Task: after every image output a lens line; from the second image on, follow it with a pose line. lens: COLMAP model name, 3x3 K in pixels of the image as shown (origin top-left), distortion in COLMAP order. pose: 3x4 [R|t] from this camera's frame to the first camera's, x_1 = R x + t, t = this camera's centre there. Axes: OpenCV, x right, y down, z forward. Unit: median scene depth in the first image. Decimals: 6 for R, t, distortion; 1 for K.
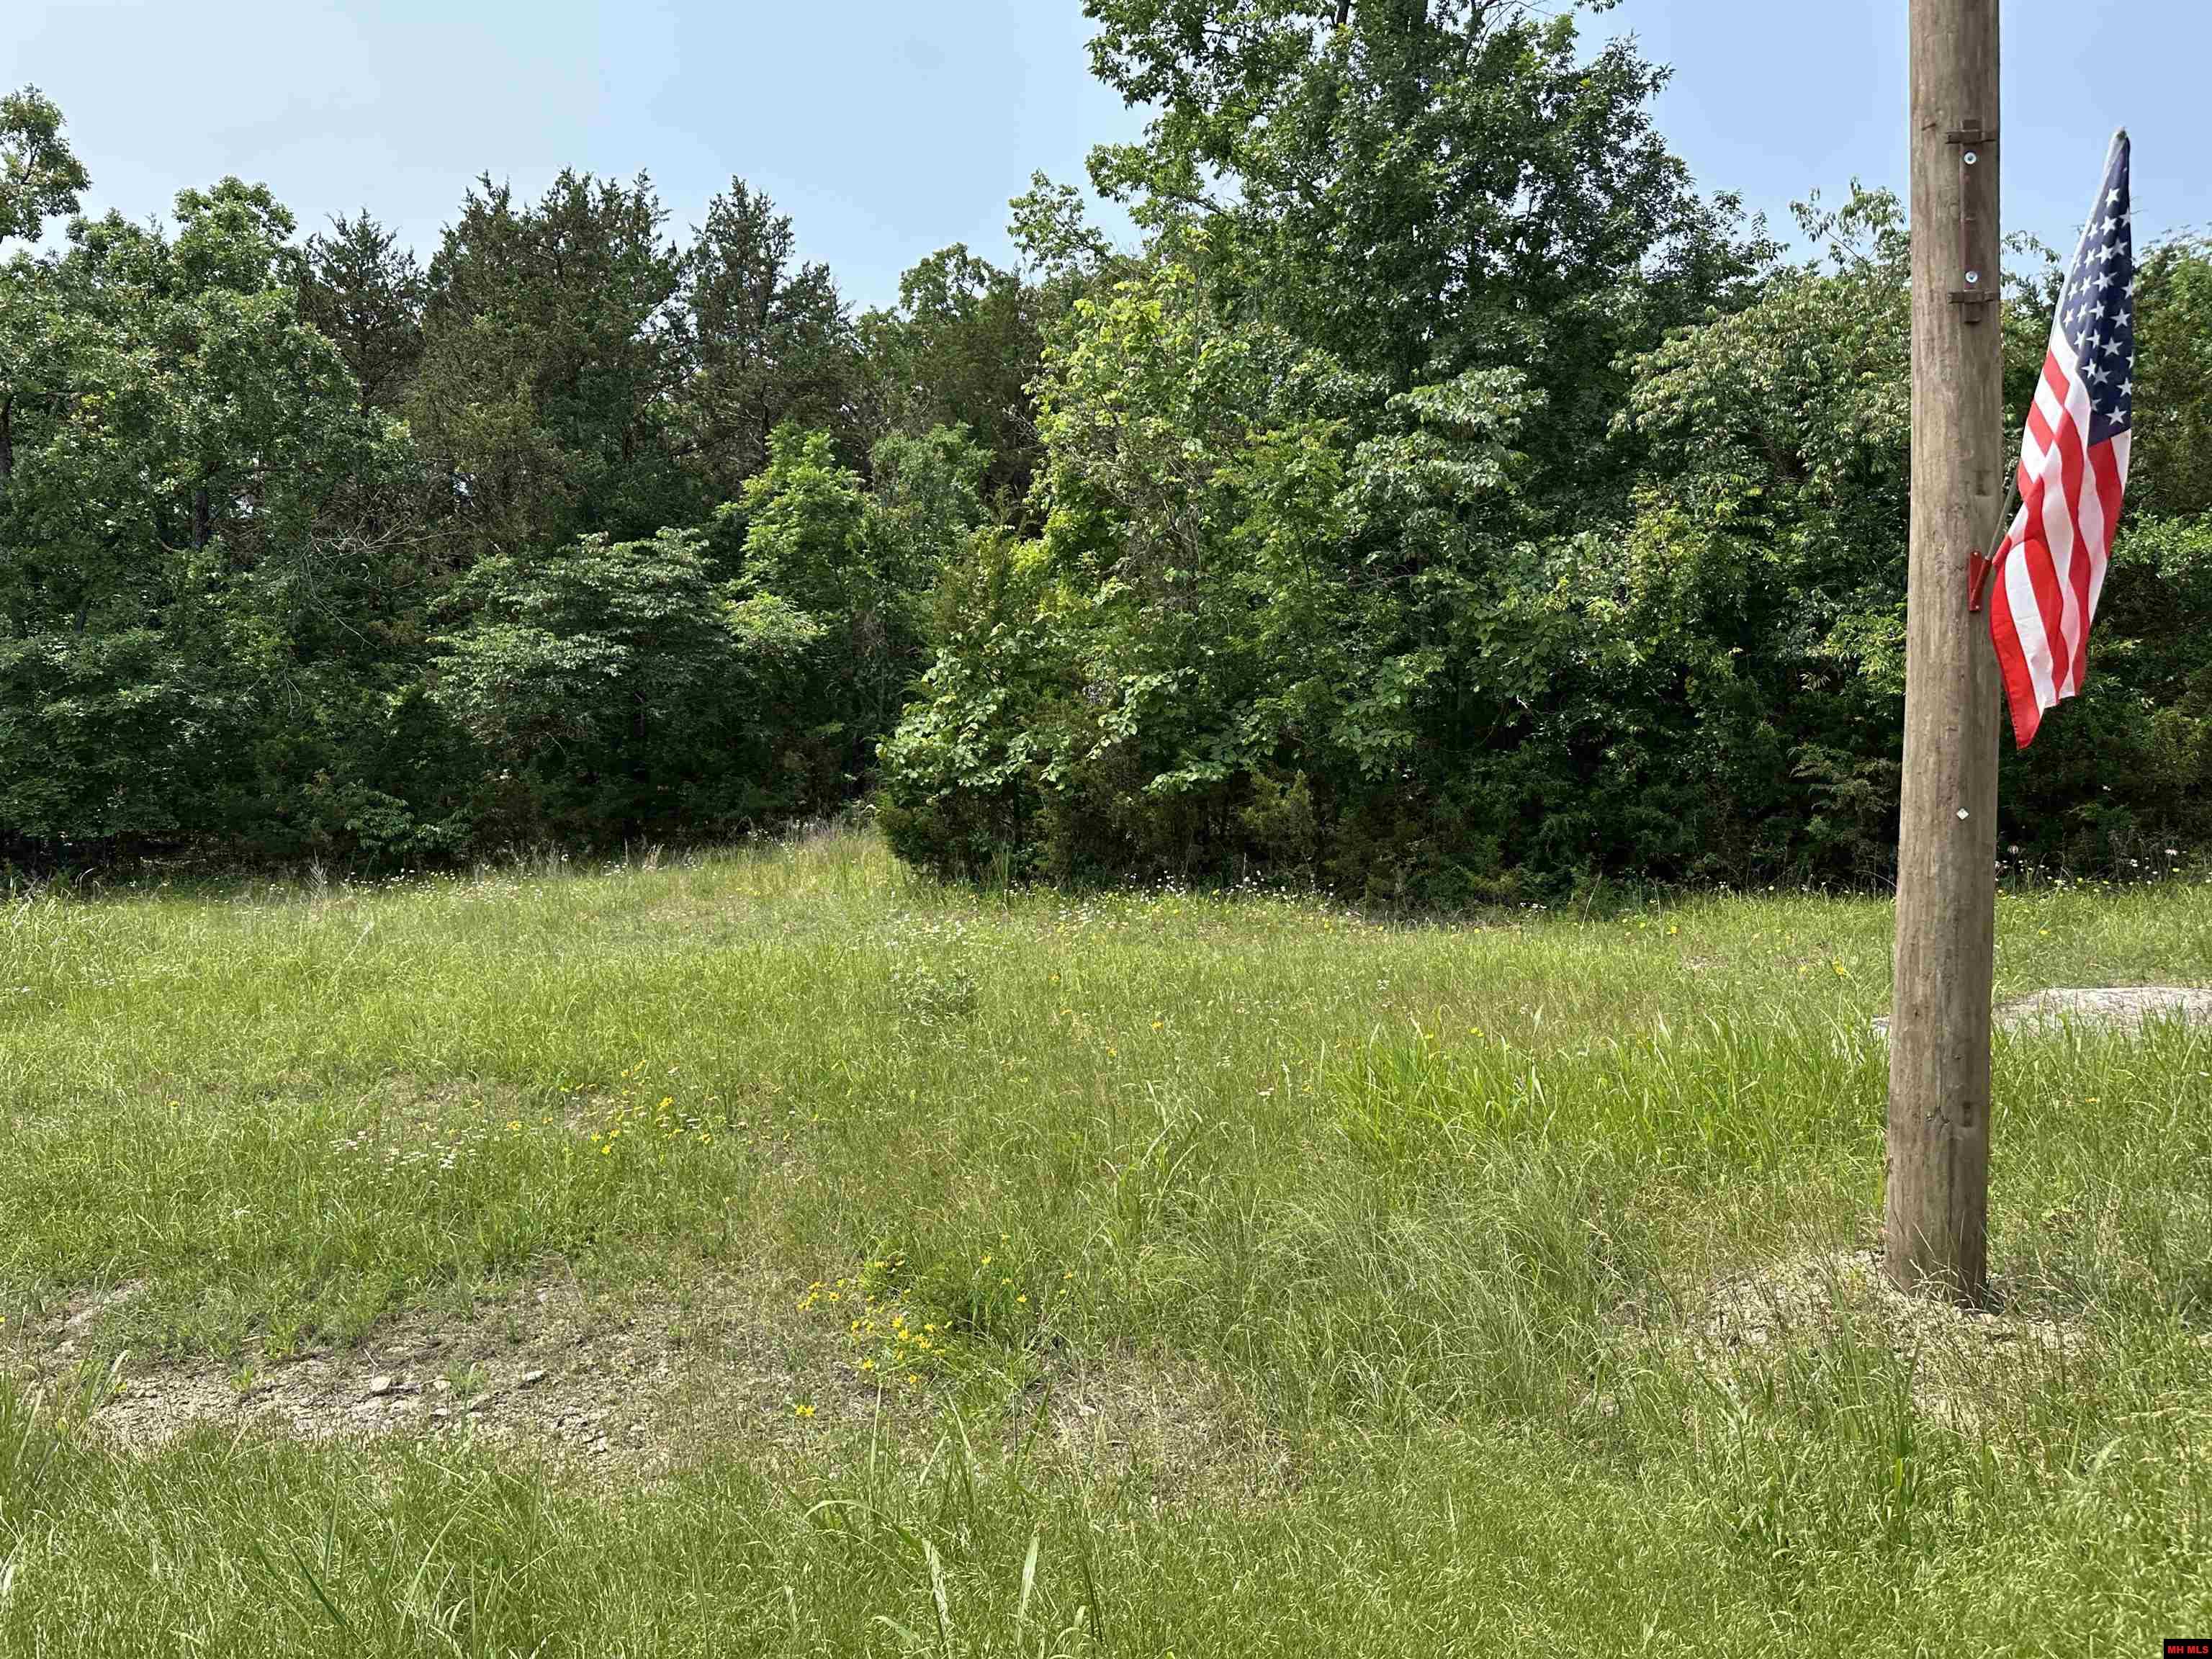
lens RADIAL K [[1535.7, 0, 1119.7], [0, 1535.7, 837.2], [0, 0, 1]] dist [0.062231, -0.063872]
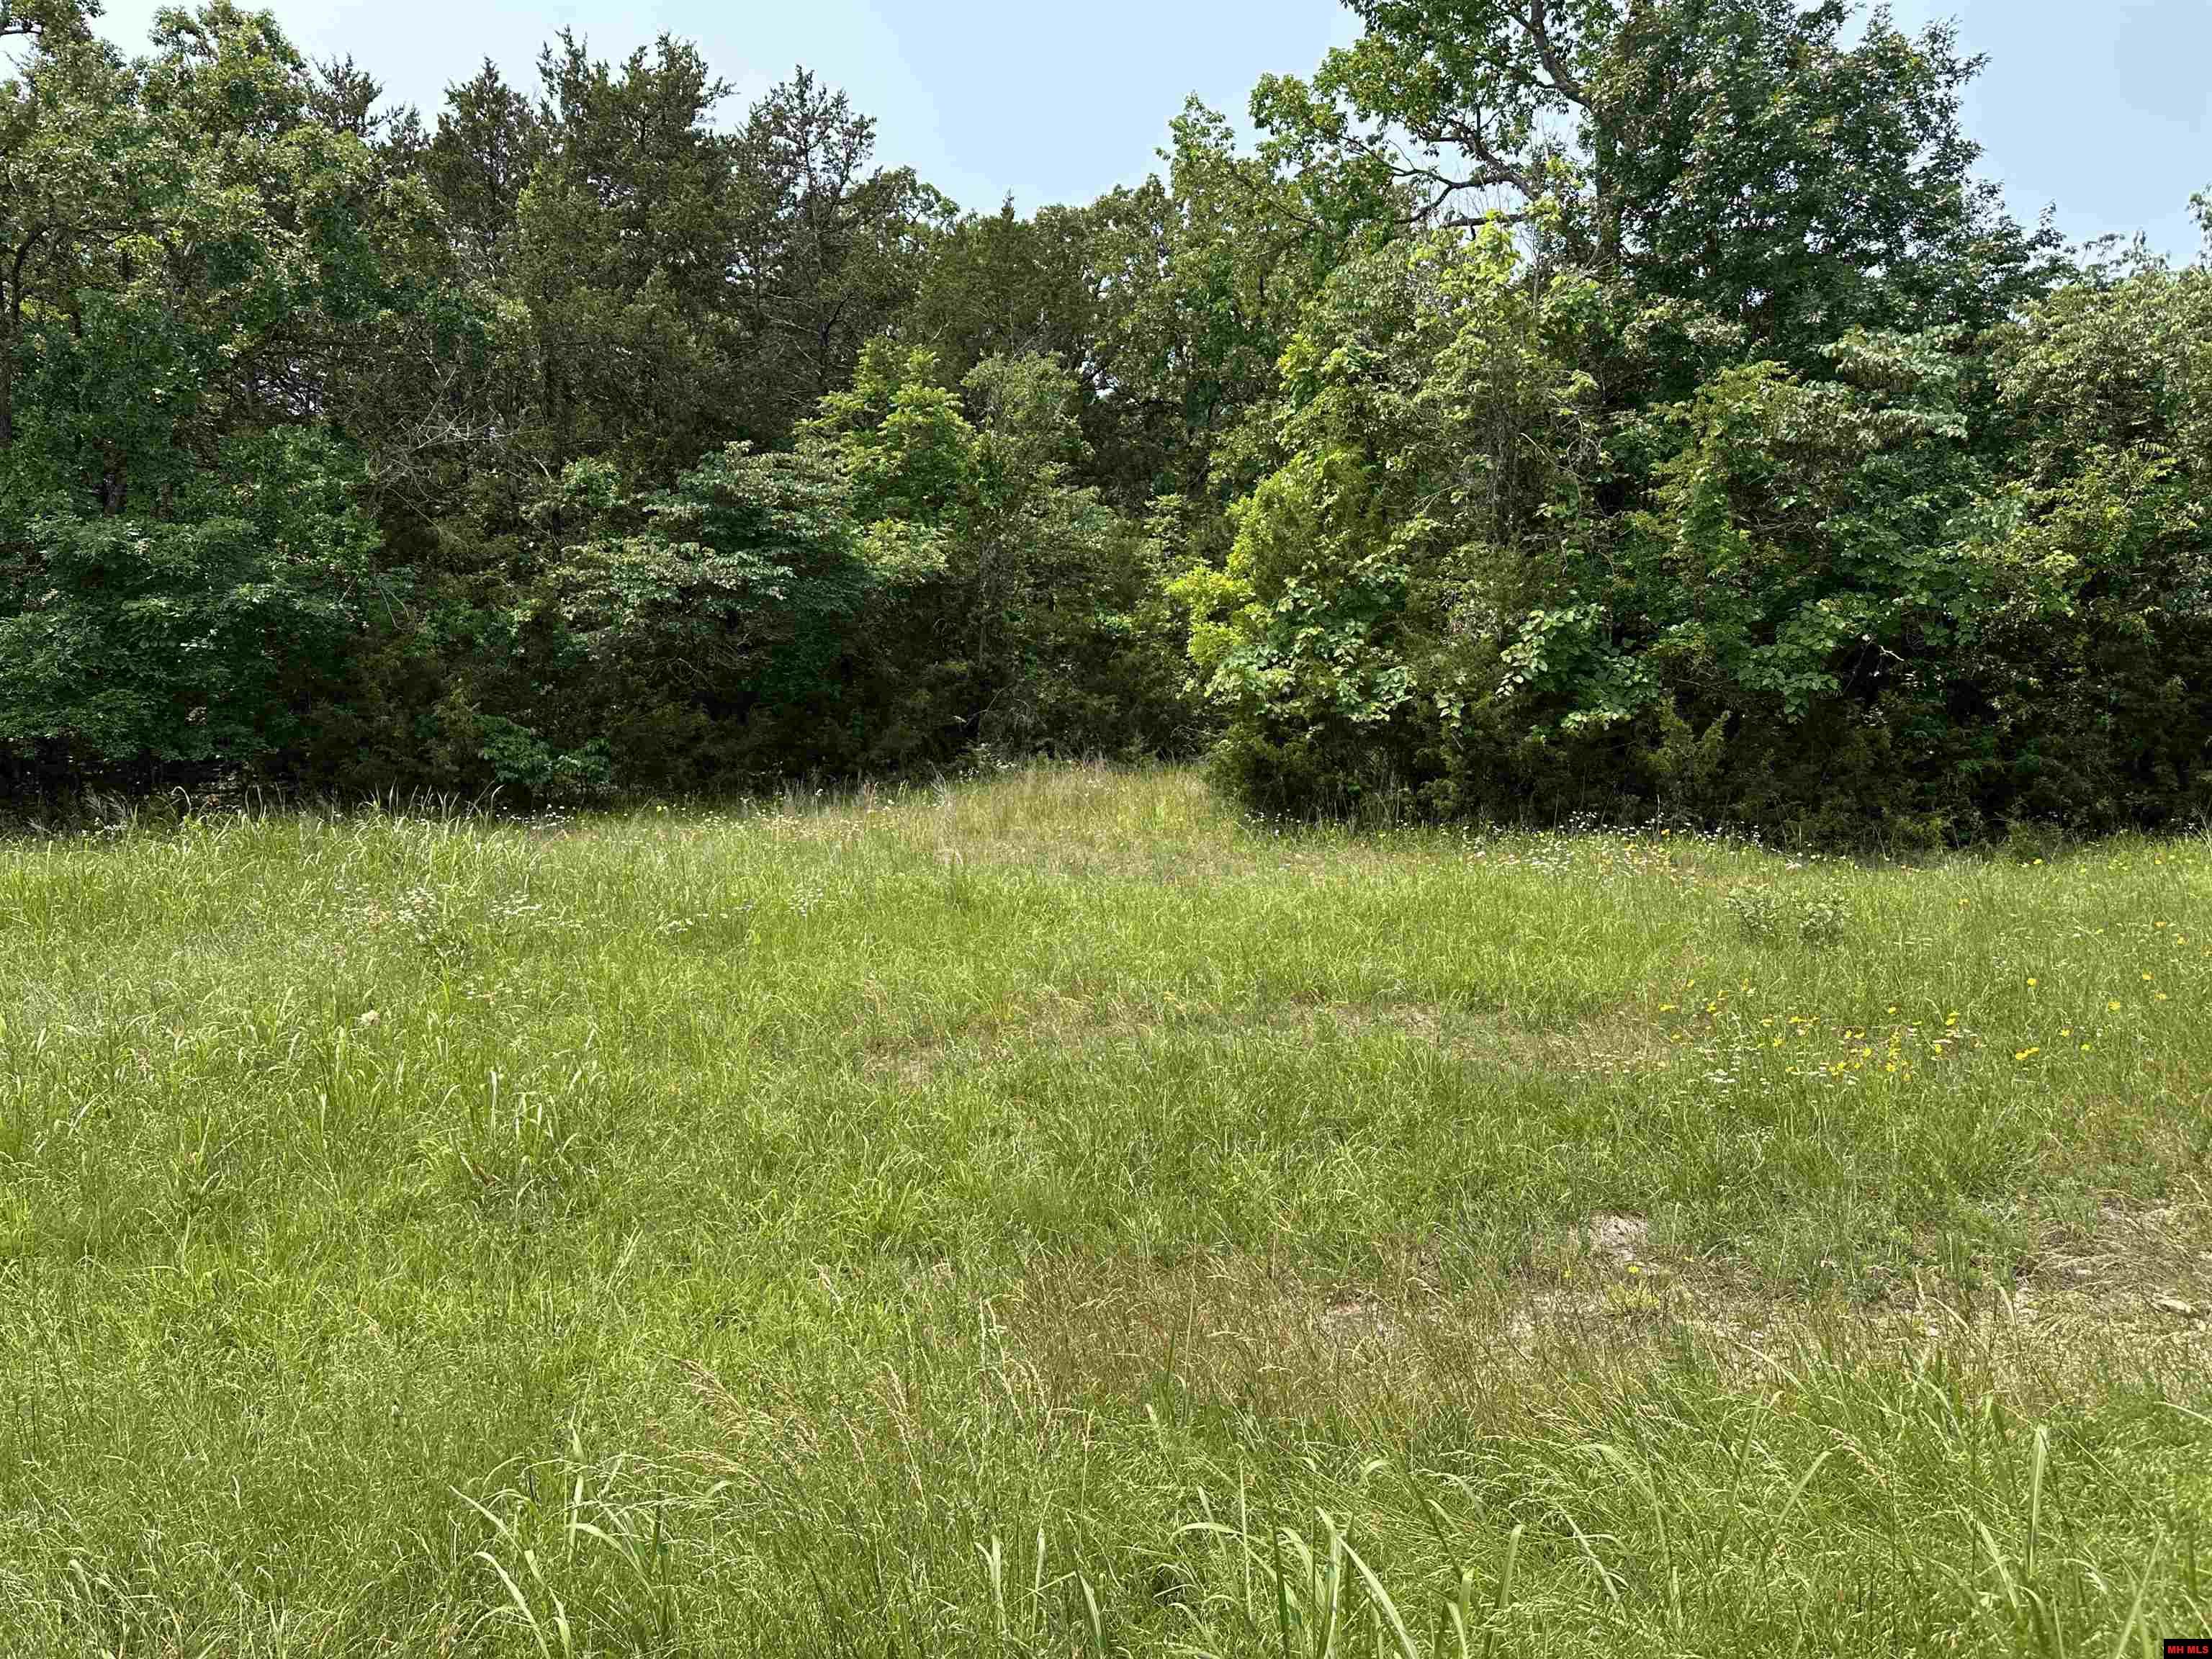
lens RADIAL K [[1535.7, 0, 1100.7], [0, 1535.7, 835.0], [0, 0, 1]] dist [0.062231, -0.063872]
pose [[0.978544, 0.011949, 0.205689, -0.329550], [-0.015622, 0.999746, 0.016245, 0.018049], [-0.205442, -0.019110, 0.978483, 0.064134]]
